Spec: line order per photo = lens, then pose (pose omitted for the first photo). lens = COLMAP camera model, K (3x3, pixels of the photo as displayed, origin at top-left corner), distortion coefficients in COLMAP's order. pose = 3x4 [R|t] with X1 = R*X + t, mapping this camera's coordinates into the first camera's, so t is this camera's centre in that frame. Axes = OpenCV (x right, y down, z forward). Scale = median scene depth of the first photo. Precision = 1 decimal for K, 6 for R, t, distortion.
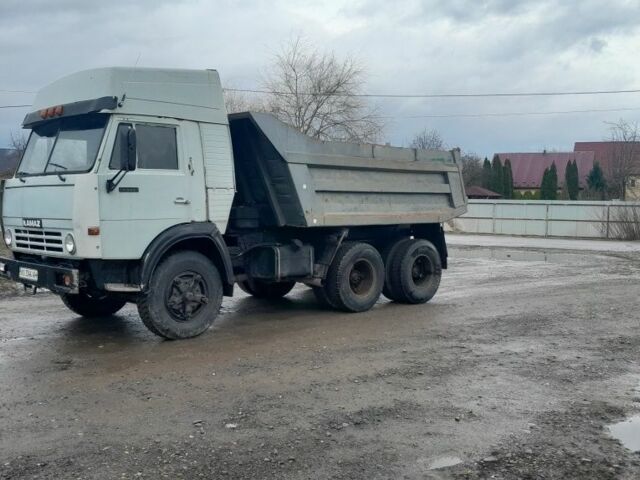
lens RADIAL K [[674.7, 0, 322.9], [0, 674.7, 239.3], [0, 0, 1]] dist [0.217925, -0.731442]
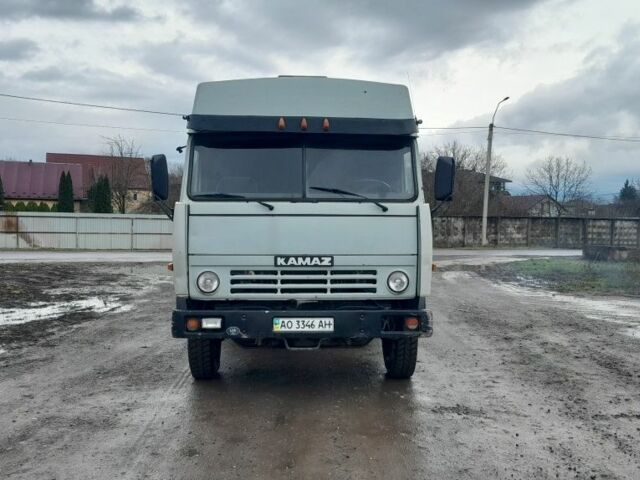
lens RADIAL K [[674.7, 0, 322.9], [0, 674.7, 239.3], [0, 0, 1]] dist [0.217925, -0.731442]
pose [[0.663908, -0.025044, 0.747395, -0.271665], [0.034964, 0.999386, 0.002430, -0.013610], [-0.746996, 0.024519, 0.664376, 0.124641]]
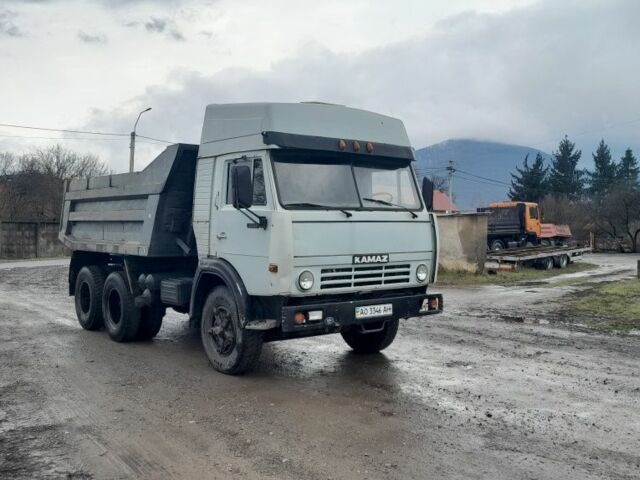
lens RADIAL K [[674.7, 0, 322.9], [0, 674.7, 239.3], [0, 0, 1]] dist [0.217925, -0.731442]
pose [[0.099351, -0.032629, 0.994517, -0.378172], [0.047418, 0.998482, 0.028022, -0.022292], [-0.993922, 0.044374, 0.100747, 0.263607]]
